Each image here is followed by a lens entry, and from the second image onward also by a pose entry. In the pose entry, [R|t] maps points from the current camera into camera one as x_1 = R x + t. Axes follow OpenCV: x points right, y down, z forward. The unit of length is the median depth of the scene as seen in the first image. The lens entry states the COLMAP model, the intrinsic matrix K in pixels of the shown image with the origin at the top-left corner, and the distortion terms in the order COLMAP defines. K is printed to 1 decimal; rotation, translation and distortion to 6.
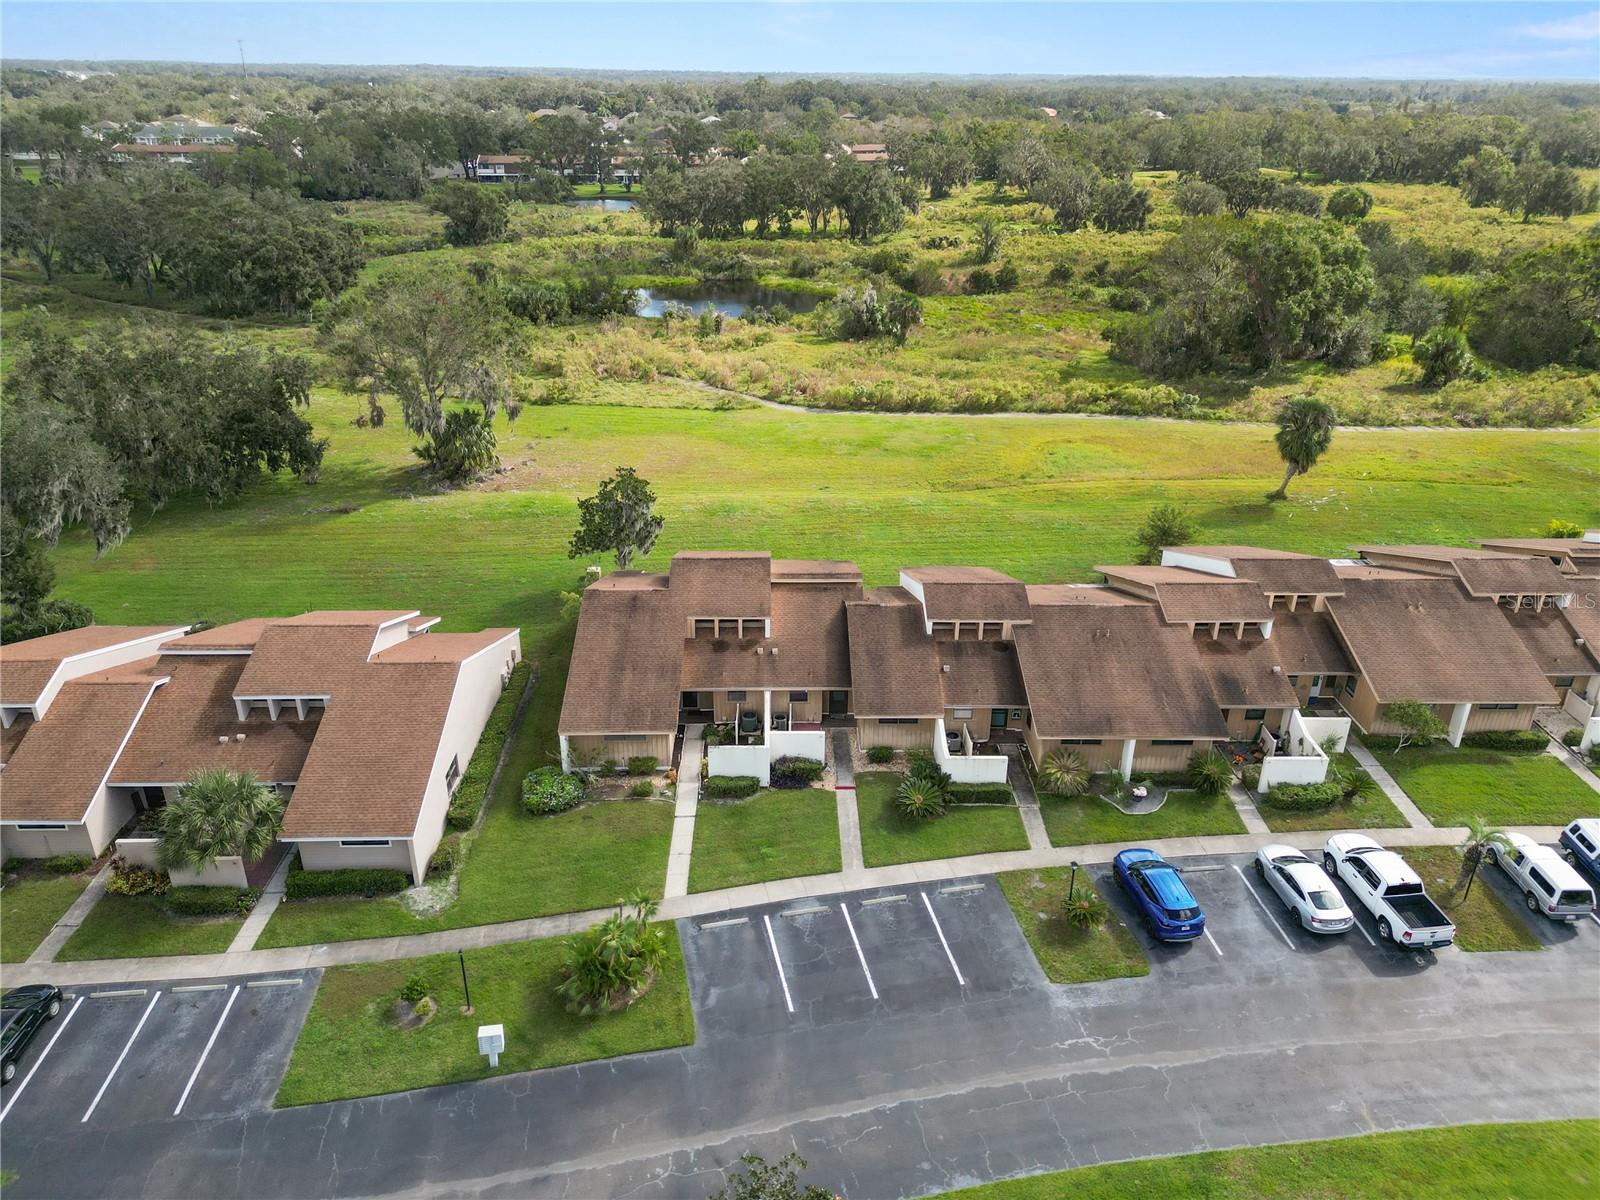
lens RADIAL K [[1118.4, 0, 797.1], [0, 1118.4, 607.8], [0, 0, 1]] dist [0.043171, -0.036640]
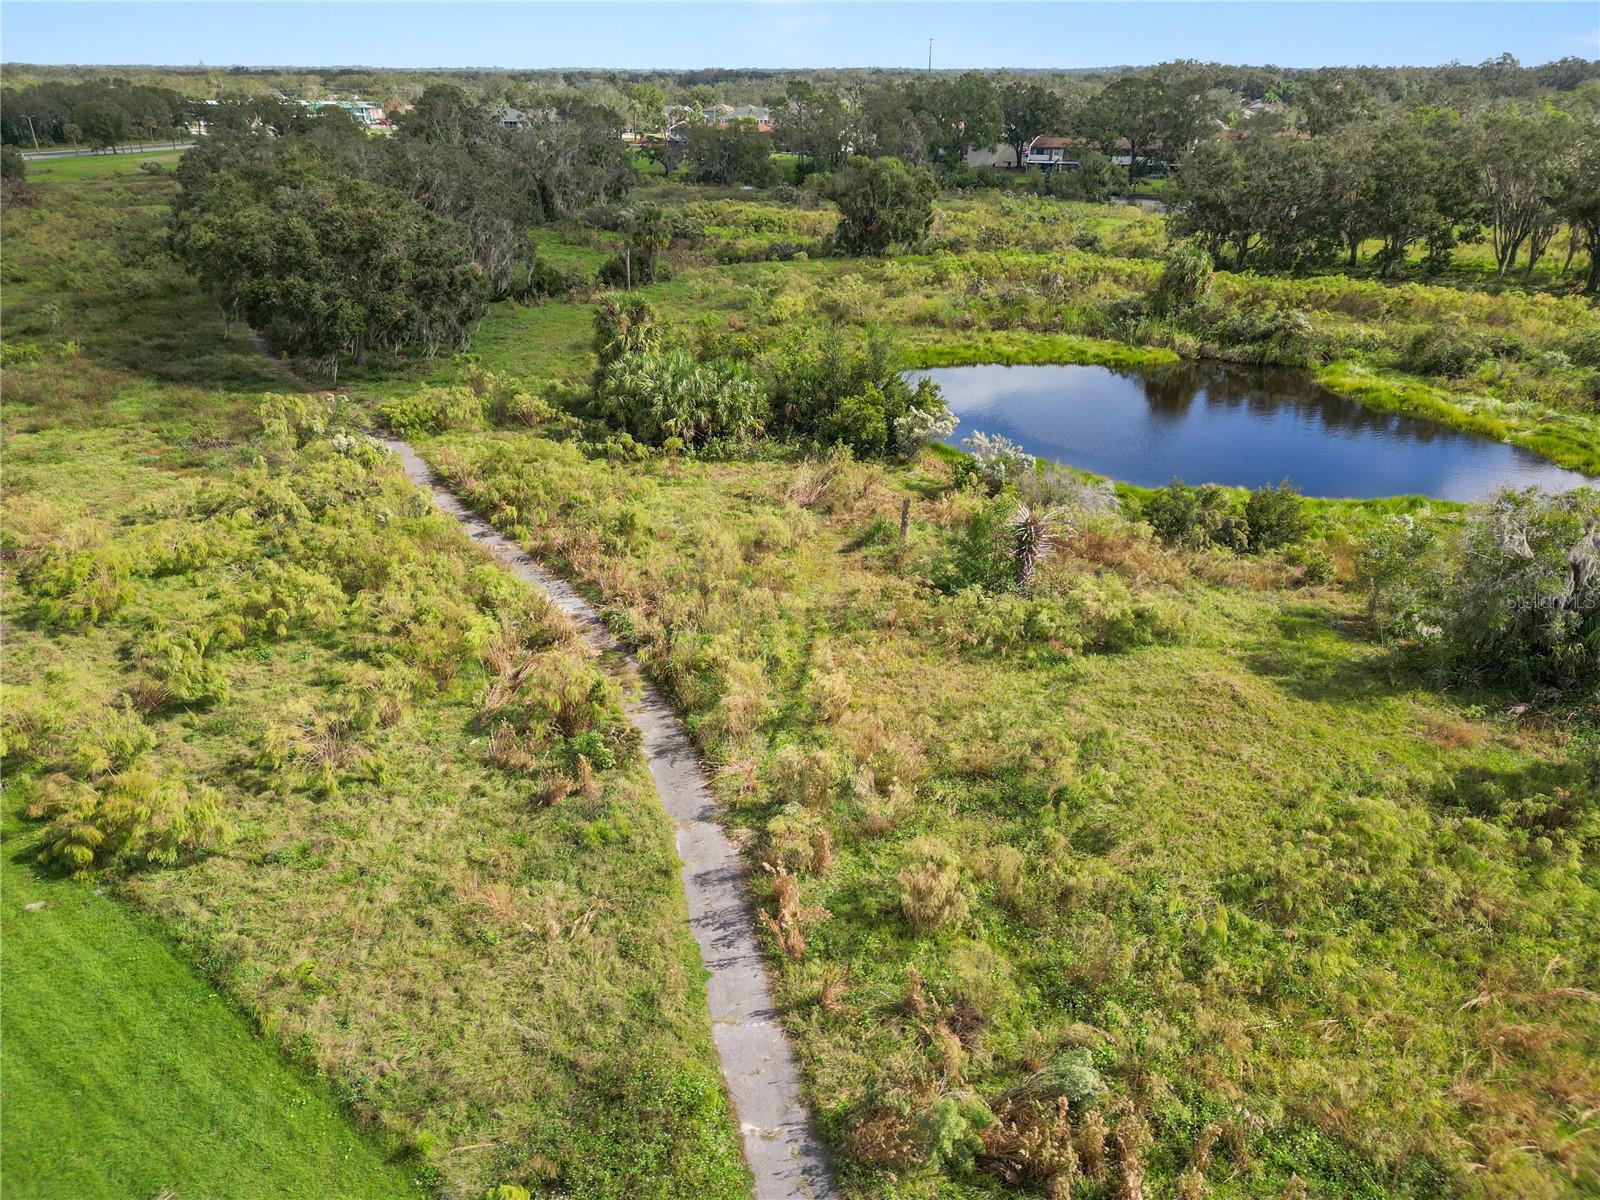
lens RADIAL K [[1118.4, 0, 787.4], [0, 1118.4, 599.7], [0, 0, 1]] dist [0.043171, -0.036640]
pose [[0.847249, 0.216212, -0.485203, 0.082879], [-0.220494, 0.974153, 0.049072, -0.563211], [0.483272, 0.065408, 0.873023, 1.598596]]
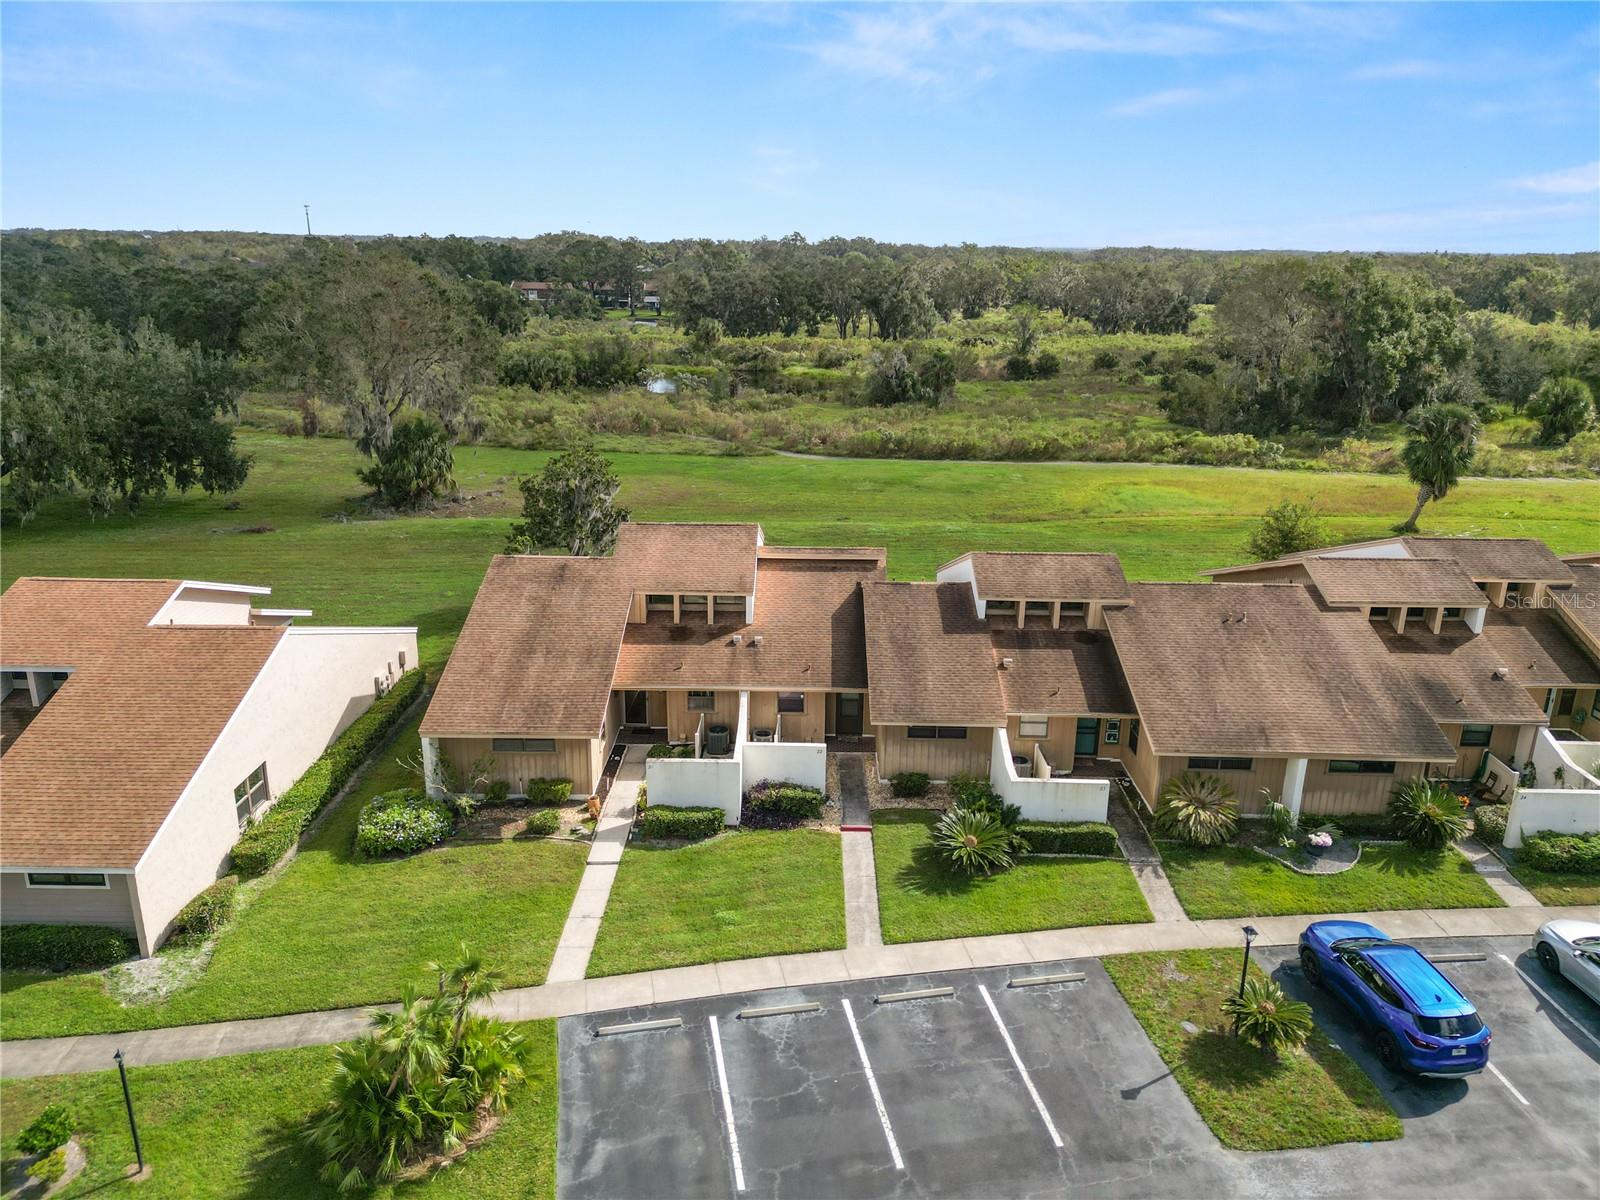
lens RADIAL K [[1118.4, 0, 799.9], [0, 1118.4, 609.2], [0, 0, 1]] dist [0.043171, -0.036640]
pose [[0.999584, 0.014752, -0.024799, 0.021237], [-0.017905, 0.991070, -0.132133, 0.103301], [0.022629, 0.132522, 0.990922, 0.287385]]
